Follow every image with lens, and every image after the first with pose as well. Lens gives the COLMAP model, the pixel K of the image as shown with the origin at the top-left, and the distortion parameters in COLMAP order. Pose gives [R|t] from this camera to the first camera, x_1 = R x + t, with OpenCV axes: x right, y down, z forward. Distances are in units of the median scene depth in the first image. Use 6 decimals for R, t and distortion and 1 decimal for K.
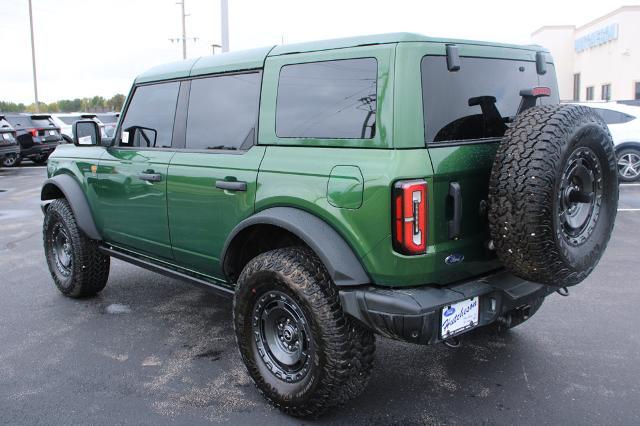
lens RADIAL K [[642.9, 0, 318.6], [0, 642.9, 213.7], [0, 0, 1]] dist [-0.076161, 0.000000]
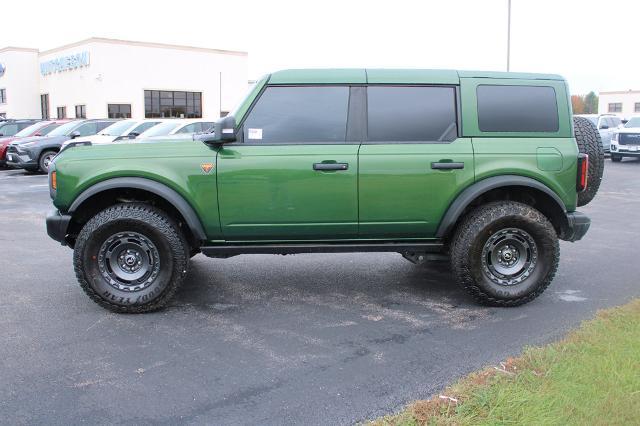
lens RADIAL K [[594.3, 0, 323.2], [0, 594.3, 216.8], [0, 0, 1]] dist [-0.092227, 0.000000]
pose [[0.614635, -0.099538, 0.782506, -1.145919], [0.110519, 0.993088, 0.039516, -0.012034], [-0.781031, 0.062194, 0.621387, 0.354633]]
